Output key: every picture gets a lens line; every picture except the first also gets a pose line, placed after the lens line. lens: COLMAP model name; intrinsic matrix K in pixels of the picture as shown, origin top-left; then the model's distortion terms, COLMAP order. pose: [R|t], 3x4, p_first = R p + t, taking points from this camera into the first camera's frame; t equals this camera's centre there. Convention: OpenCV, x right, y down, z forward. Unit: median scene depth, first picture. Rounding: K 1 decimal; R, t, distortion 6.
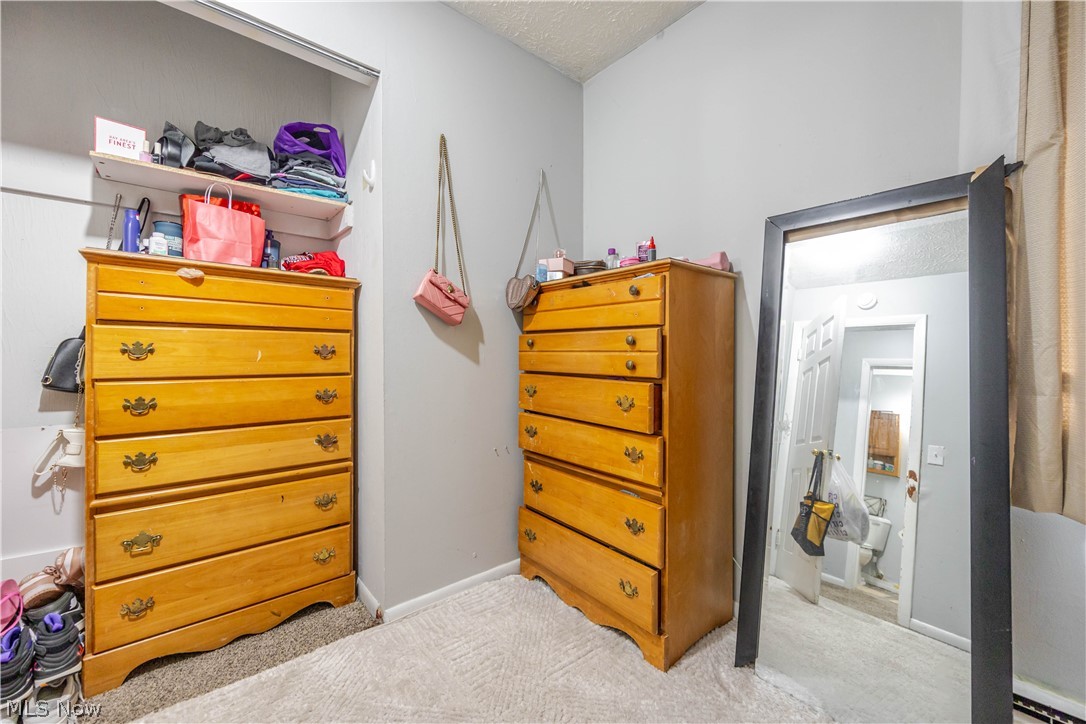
lens RADIAL K [[431.0, 0, 541.6], [0, 431.0, 359.3], [0, 0, 1]] dist [-0.001070, -0.000042]
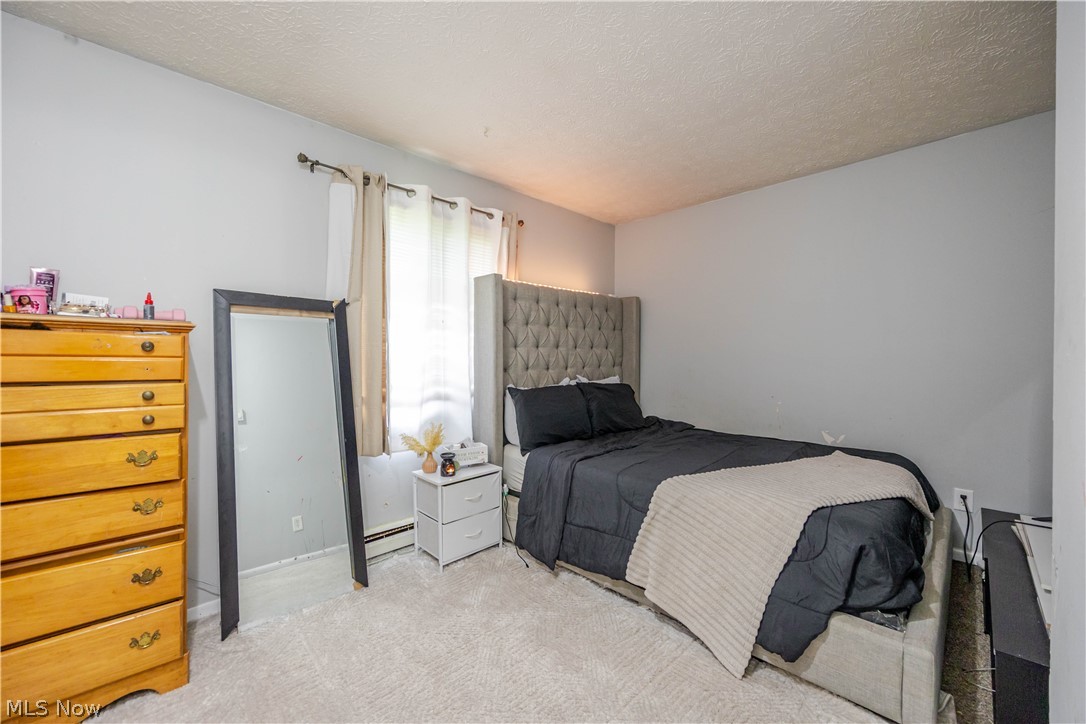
lens RADIAL K [[431.0, 0, 540.8], [0, 431.0, 361.7], [0, 0, 1]] dist [-0.001070, -0.000042]
pose [[-0.100145, -0.015355, 0.994854, -0.901924], [0.006036, 0.999853, 0.016040, -0.134359], [-0.994955, 0.007611, -0.100037, 0.173176]]
